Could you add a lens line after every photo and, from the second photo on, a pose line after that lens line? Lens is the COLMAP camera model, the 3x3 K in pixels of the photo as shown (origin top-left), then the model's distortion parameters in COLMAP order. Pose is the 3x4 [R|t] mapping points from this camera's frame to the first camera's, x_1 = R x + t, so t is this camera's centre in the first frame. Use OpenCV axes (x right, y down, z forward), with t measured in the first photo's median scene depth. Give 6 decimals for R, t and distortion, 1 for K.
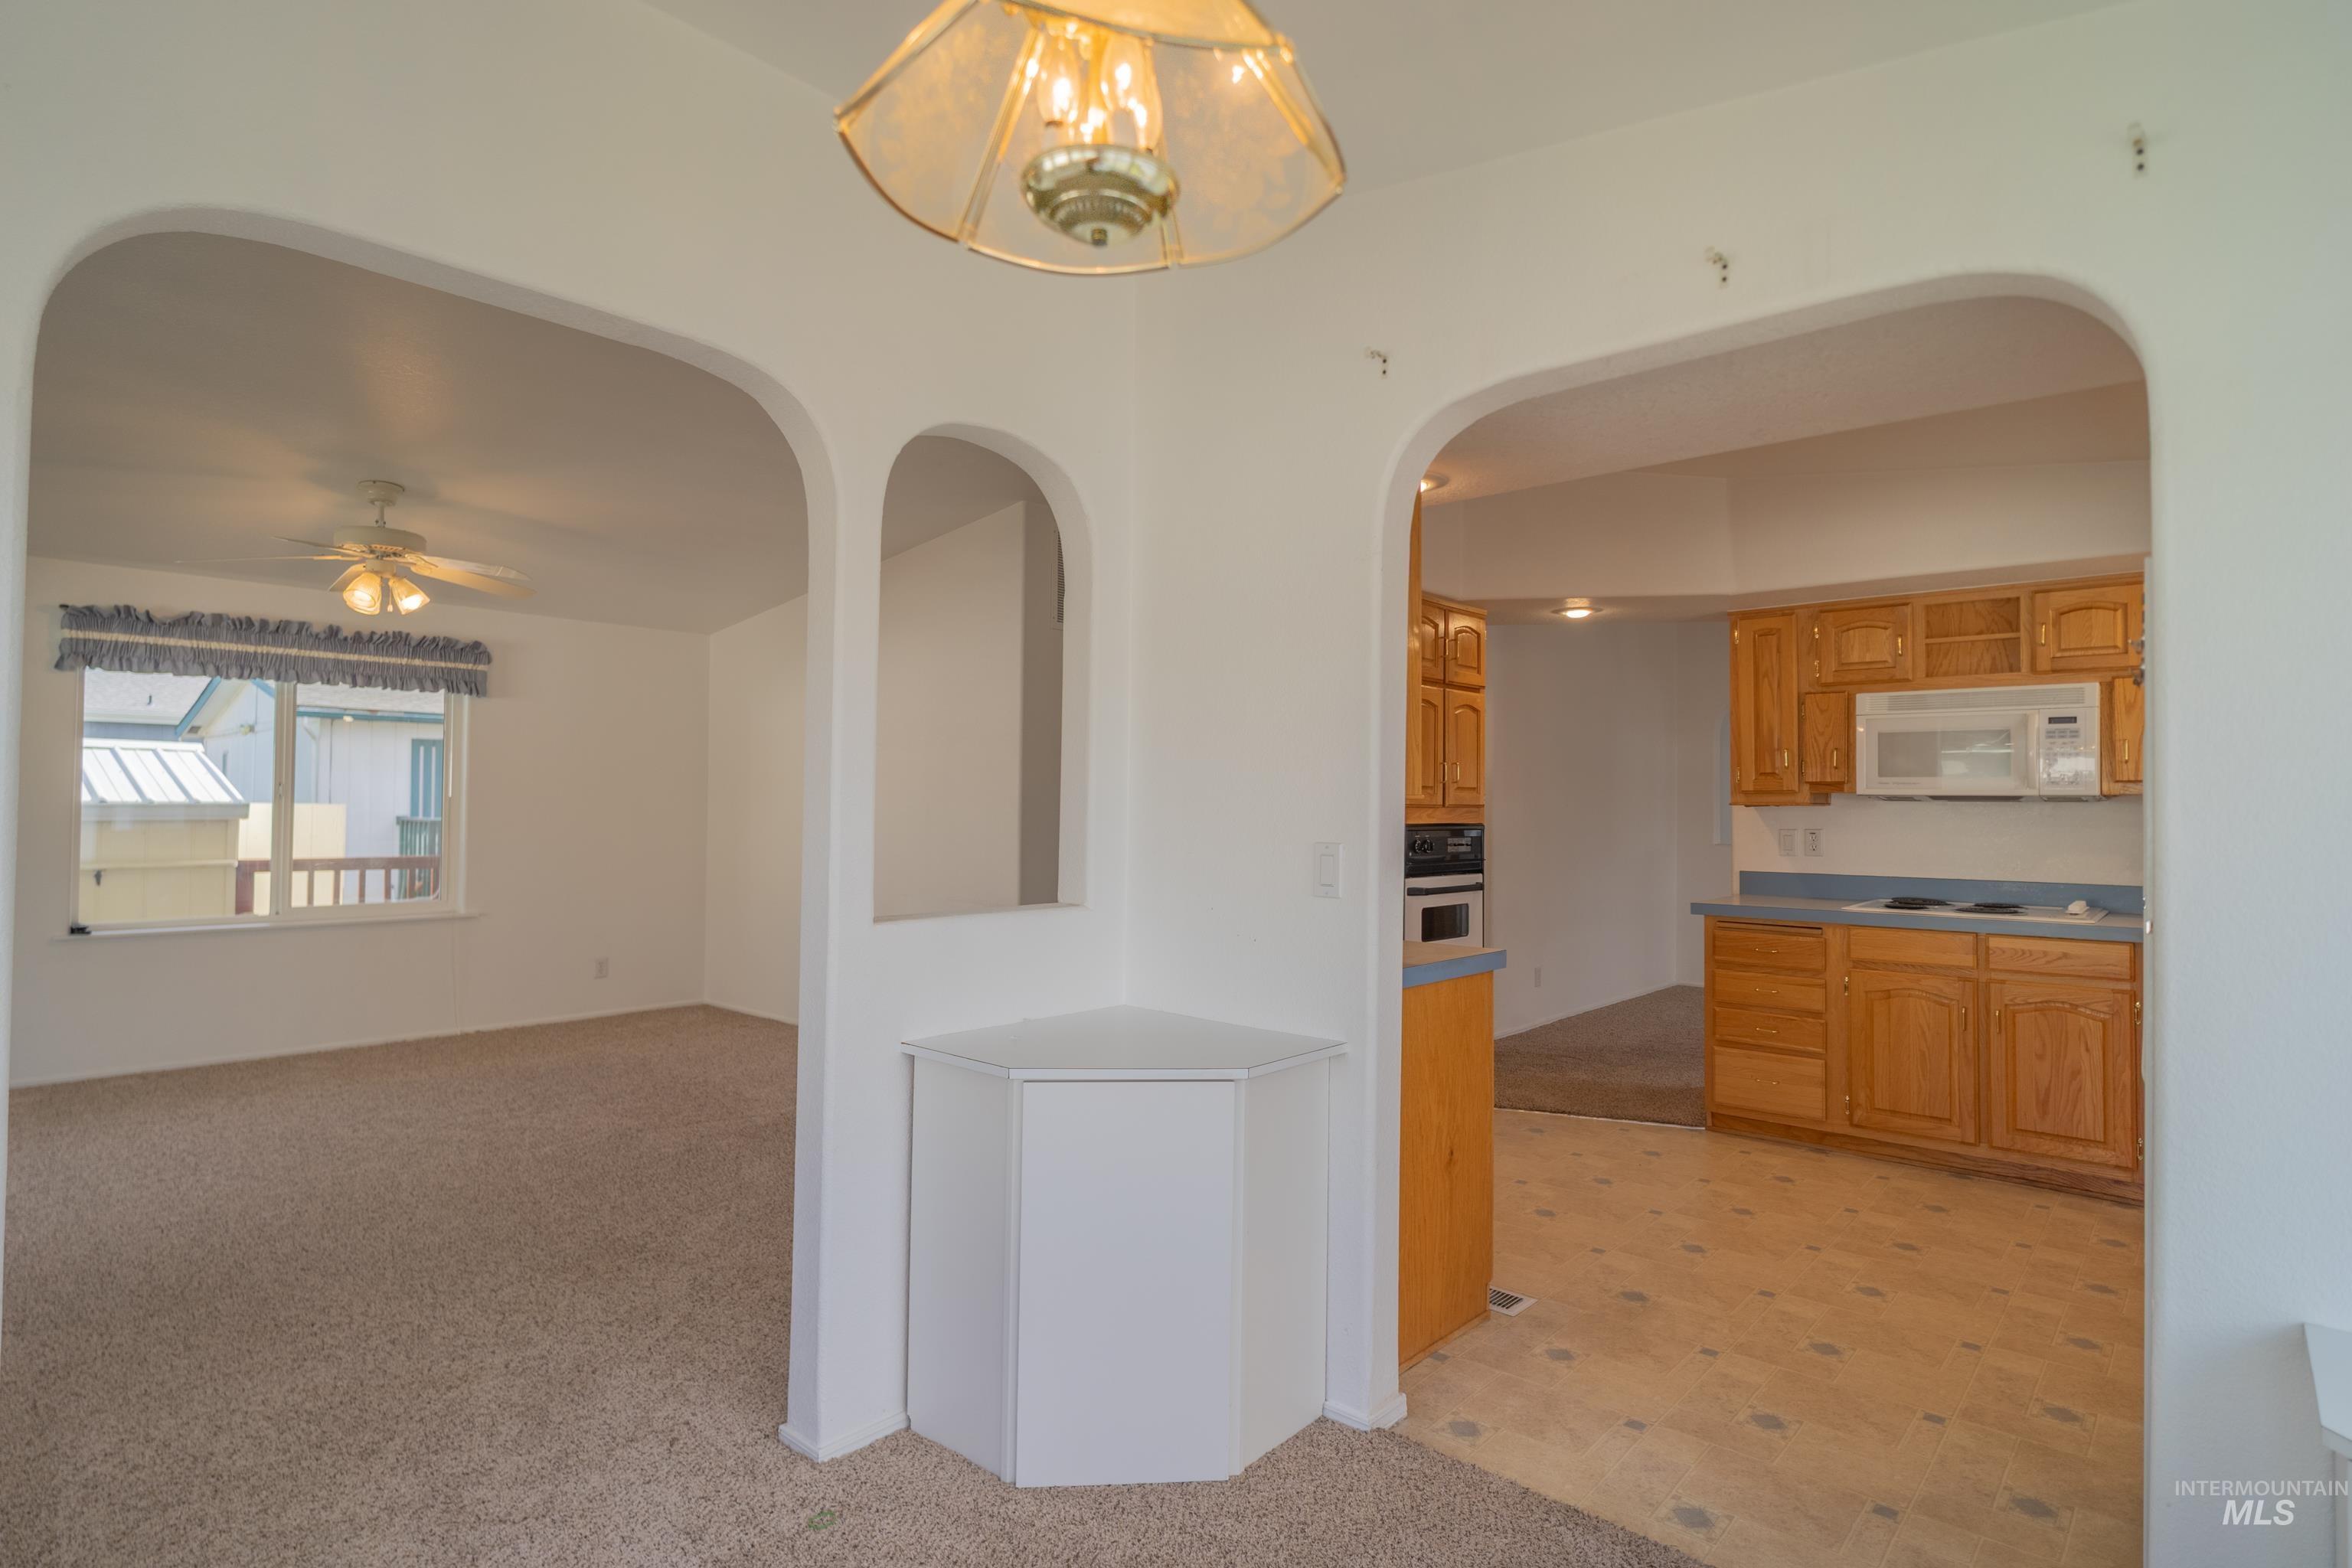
lens RADIAL K [[1193.4, 0, 1179.9], [0, 1193.4, 776.2], [0, 0, 1]] dist [-0.002820, -0.000474]
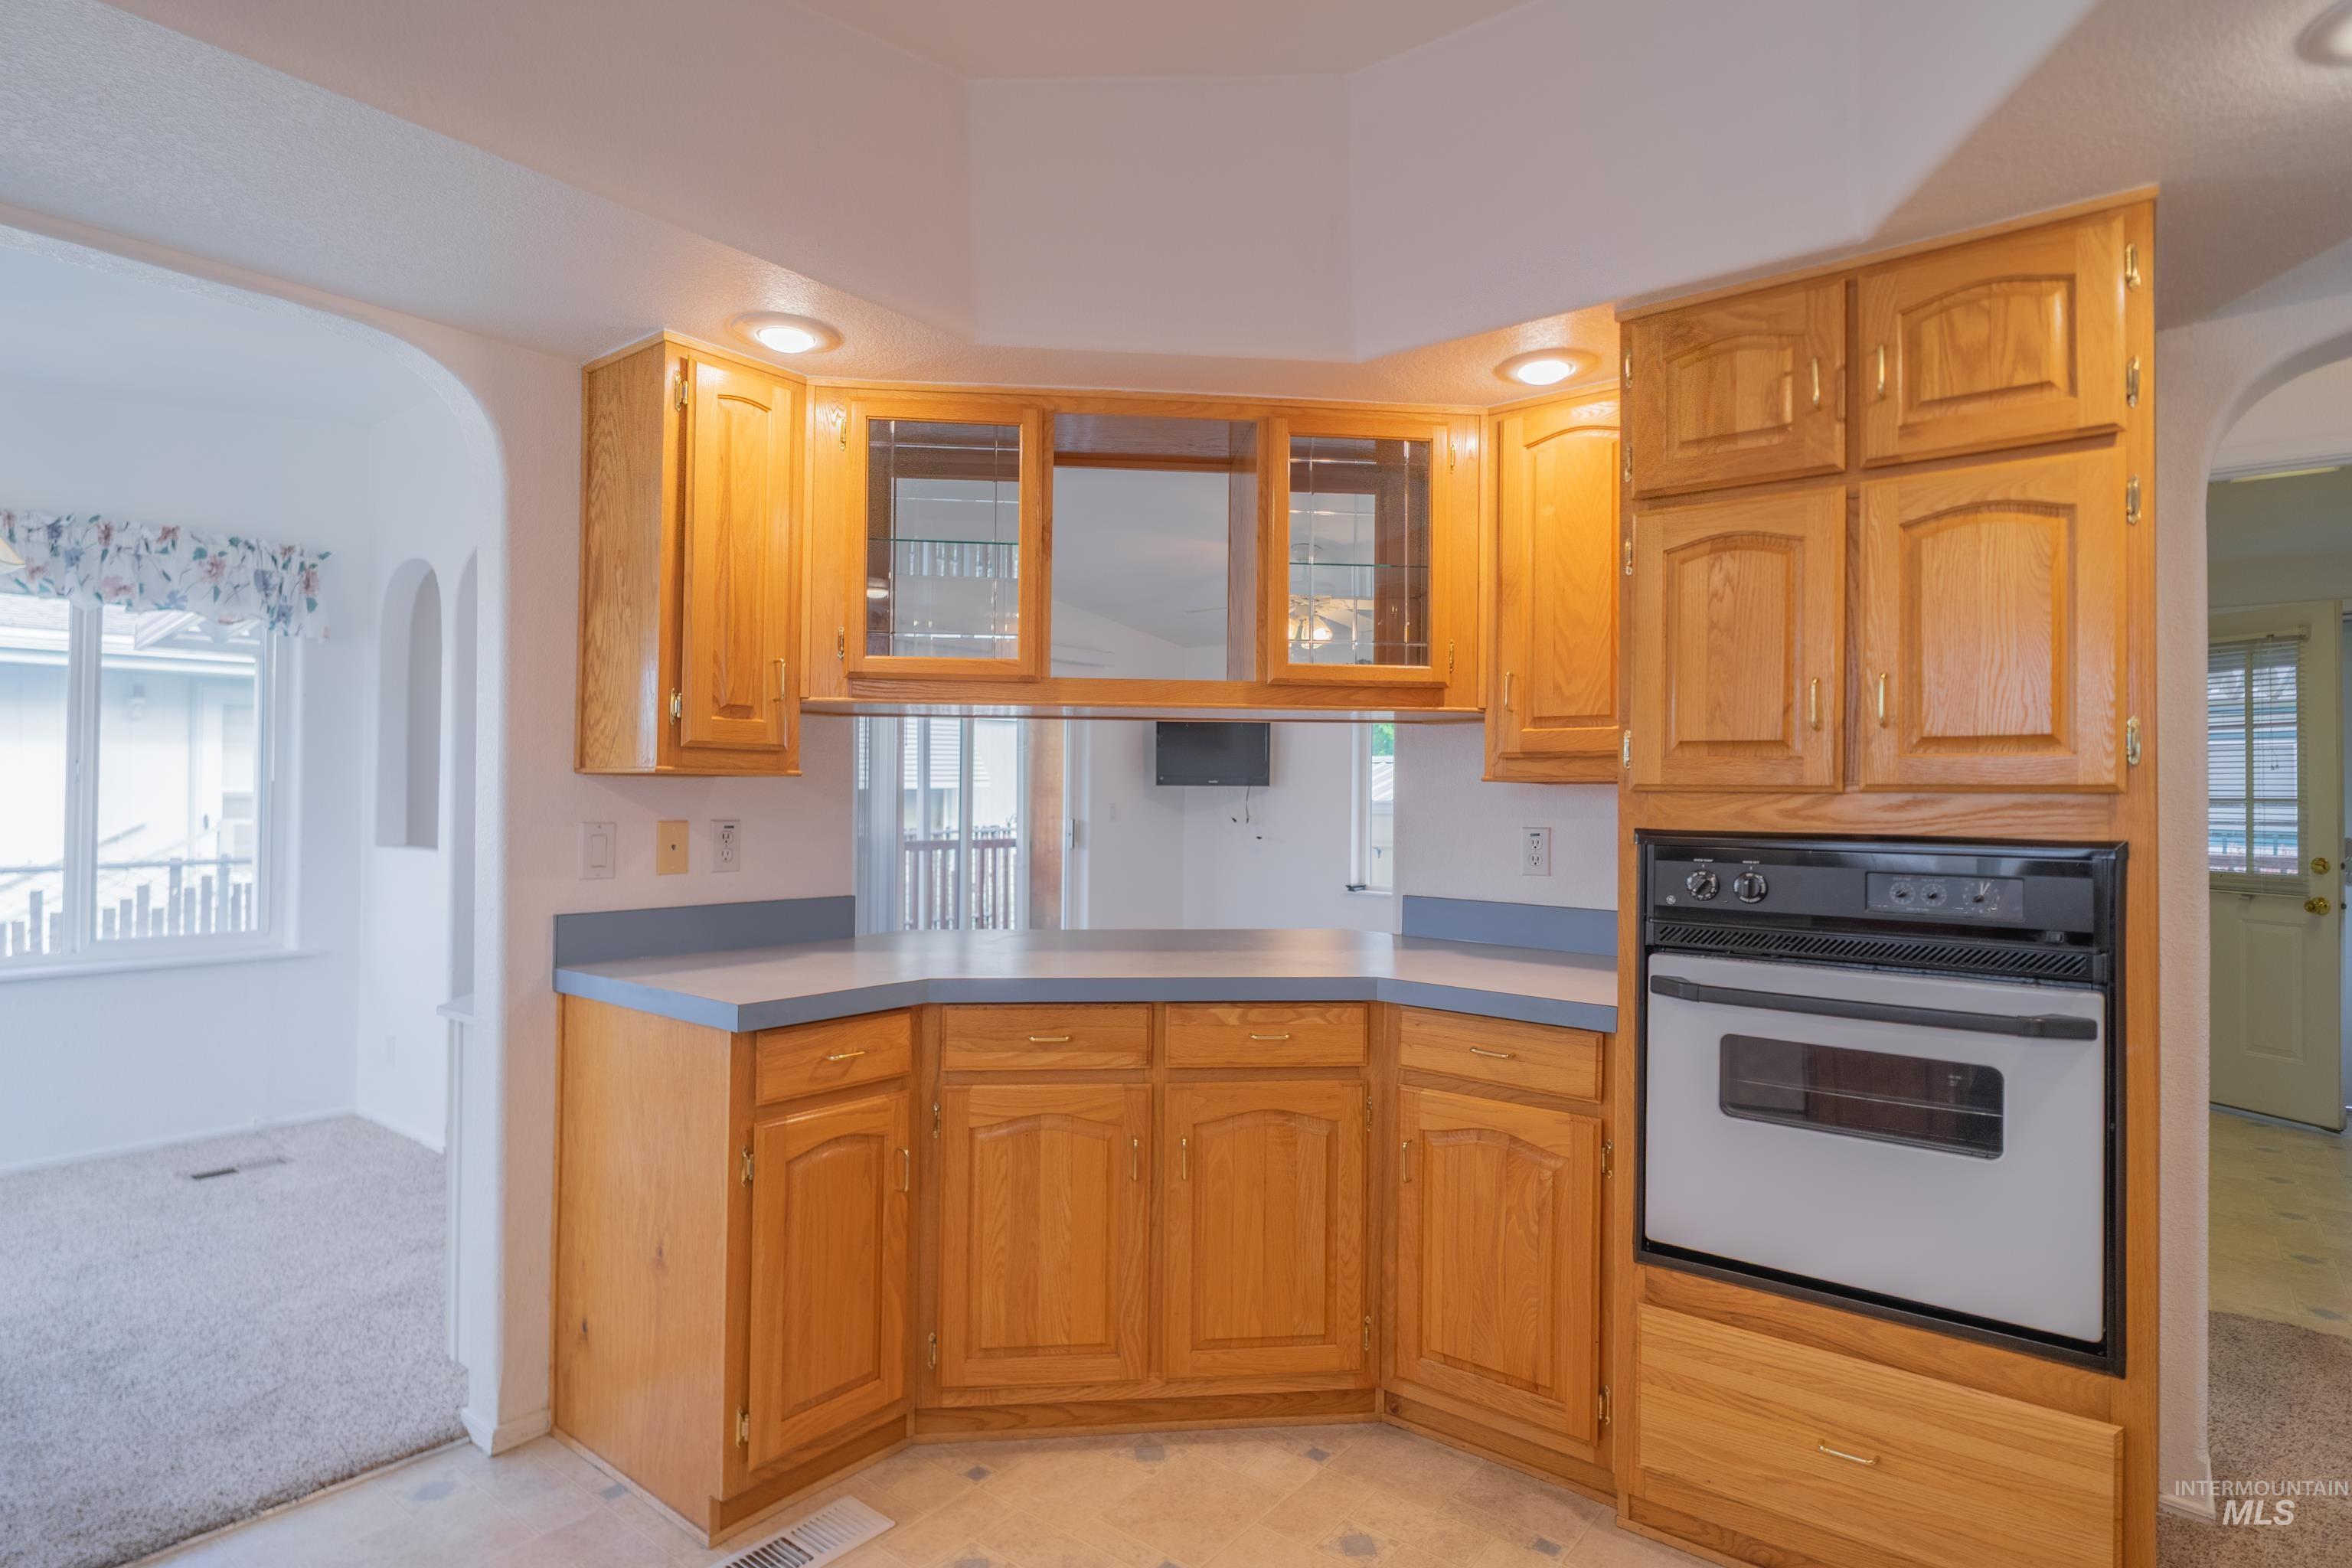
lens RADIAL K [[1222.0, 0, 1178.1], [0, 1222.0, 779.1], [0, 0, 1]] dist [-0.003867, -0.000643]
pose [[0.065128, -0.021225, -0.997651, 0.549010], [0.016137, 0.999665, -0.020215, 0.023901], [0.997746, -0.014782, 0.065449, 0.694411]]
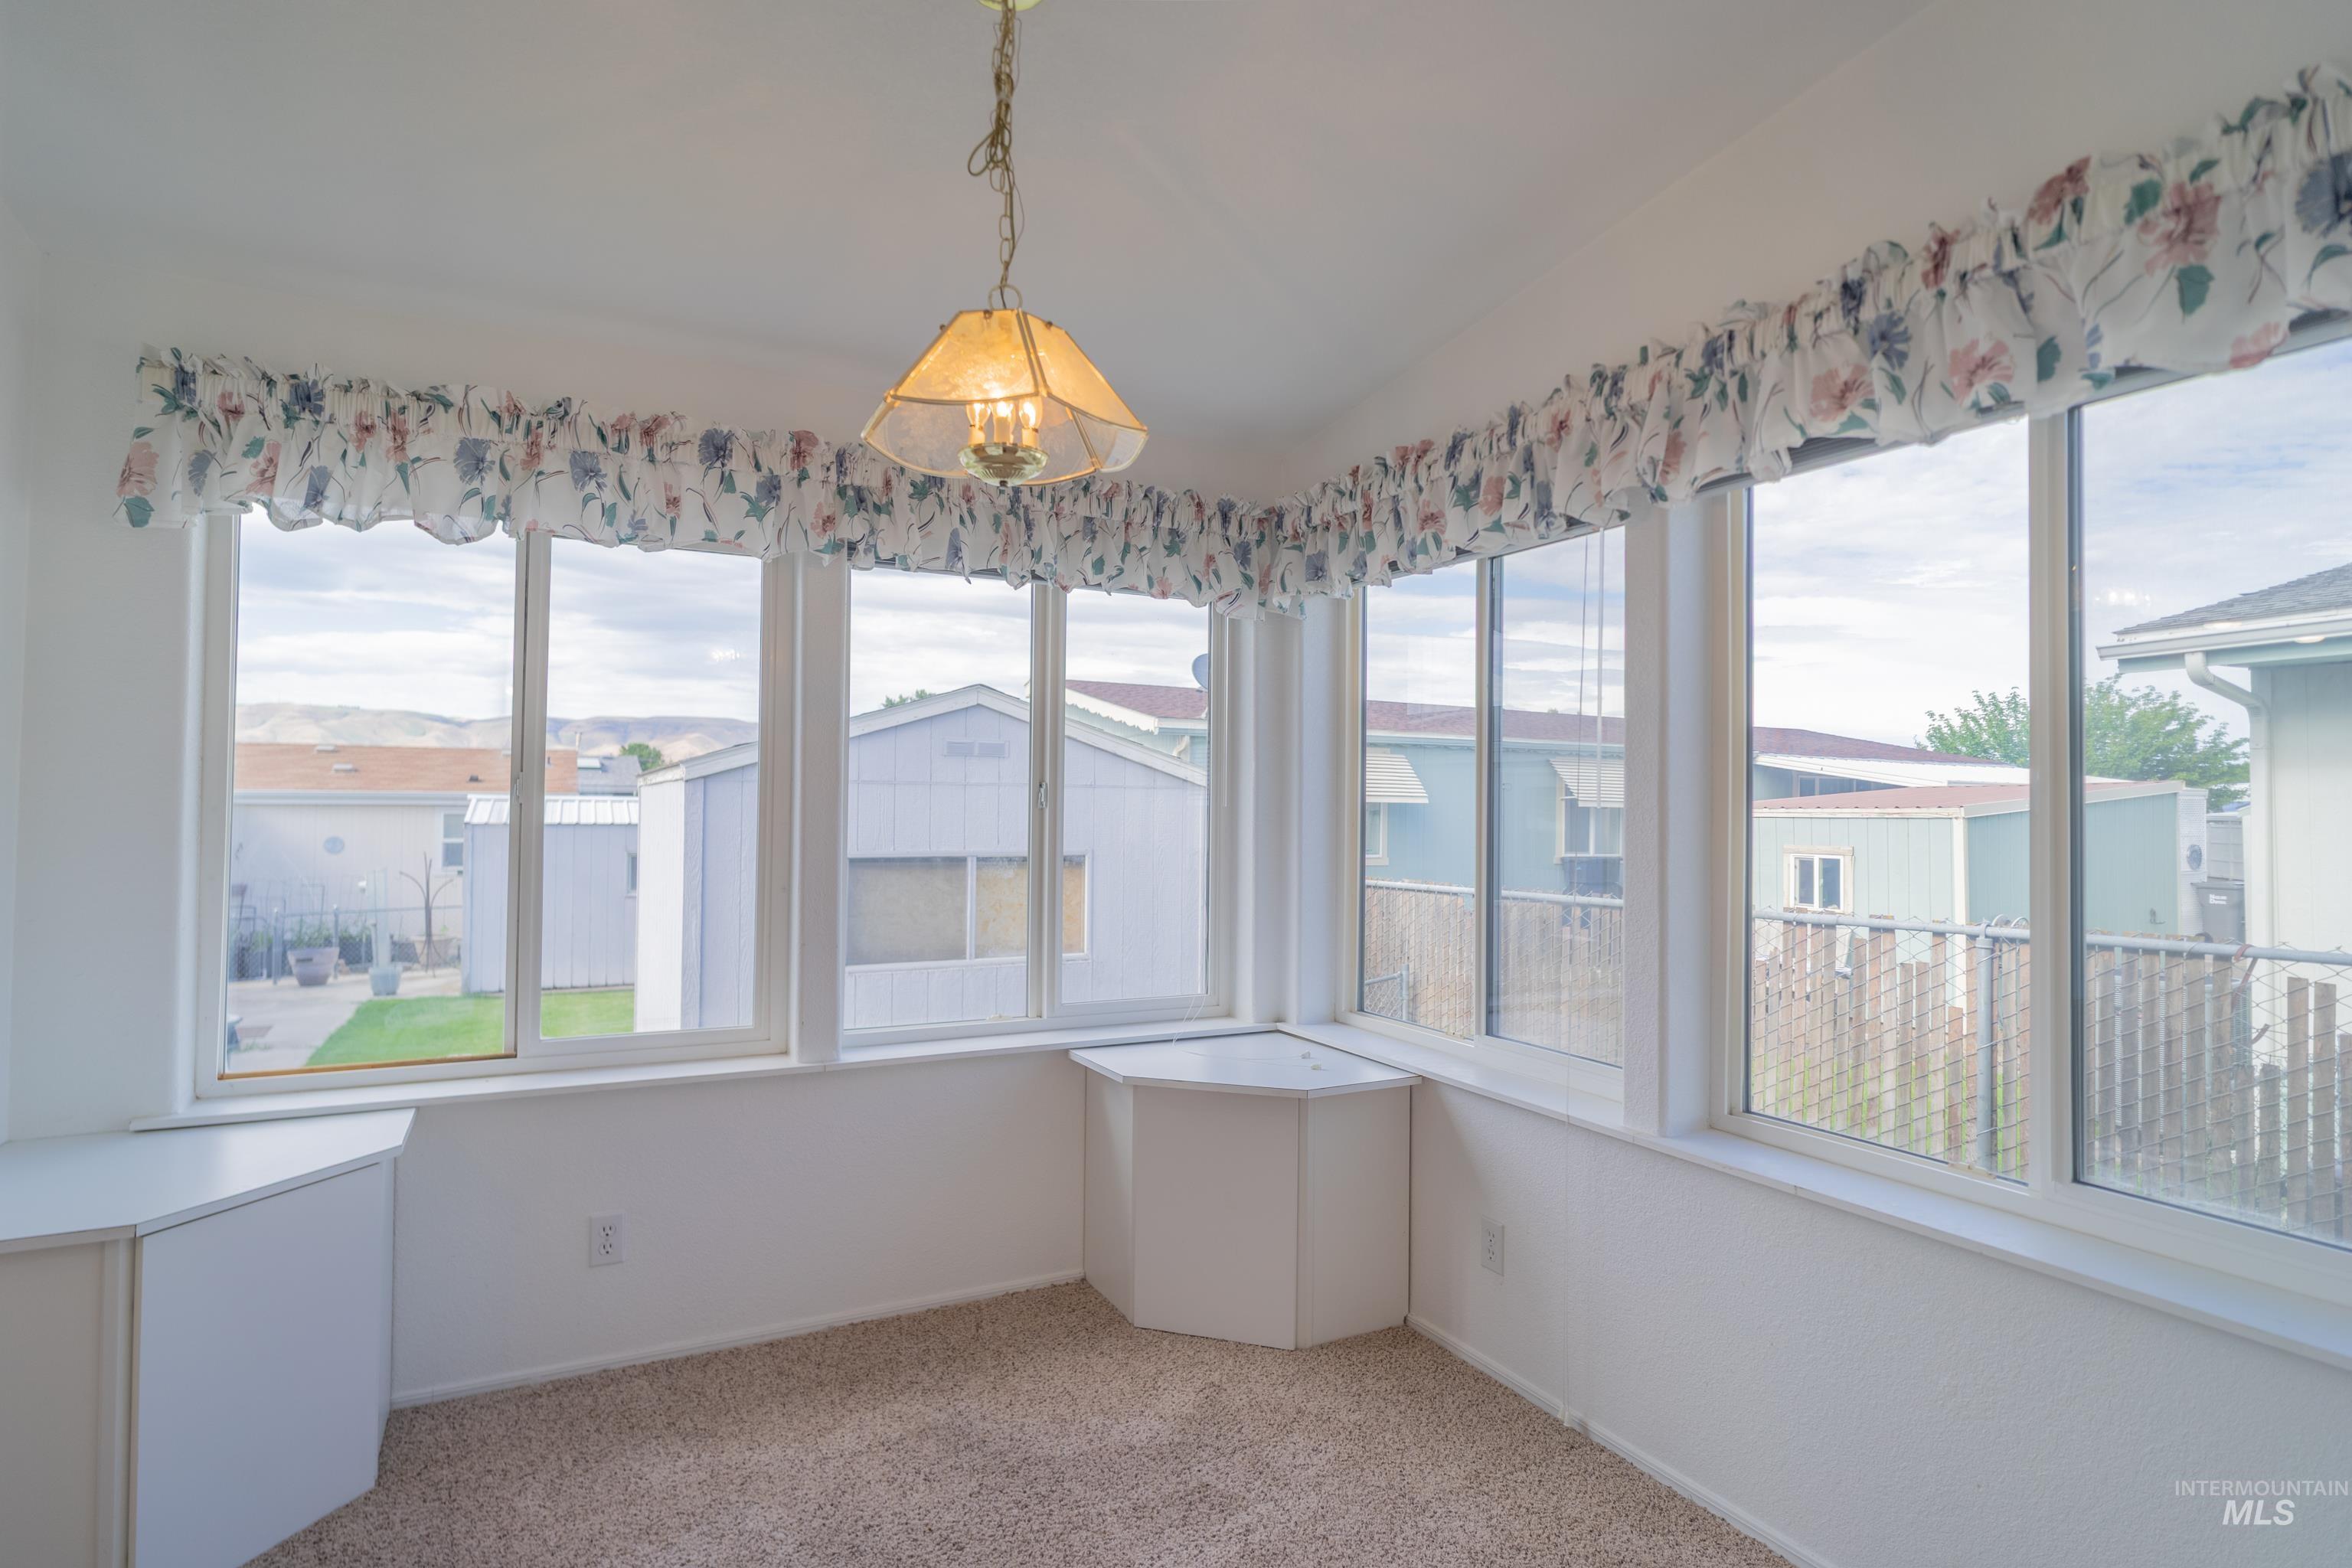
lens RADIAL K [[1193.4, 0, 1179.9], [0, 1193.4, 776.2], [0, 0, 1]] dist [-0.002820, -0.000474]
pose [[-0.936012, -0.009553, 0.351838, -0.169392], [-0.026410, 0.998720, -0.043143, 0.008037], [-0.350975, -0.049675, -0.935066, 0.454257]]
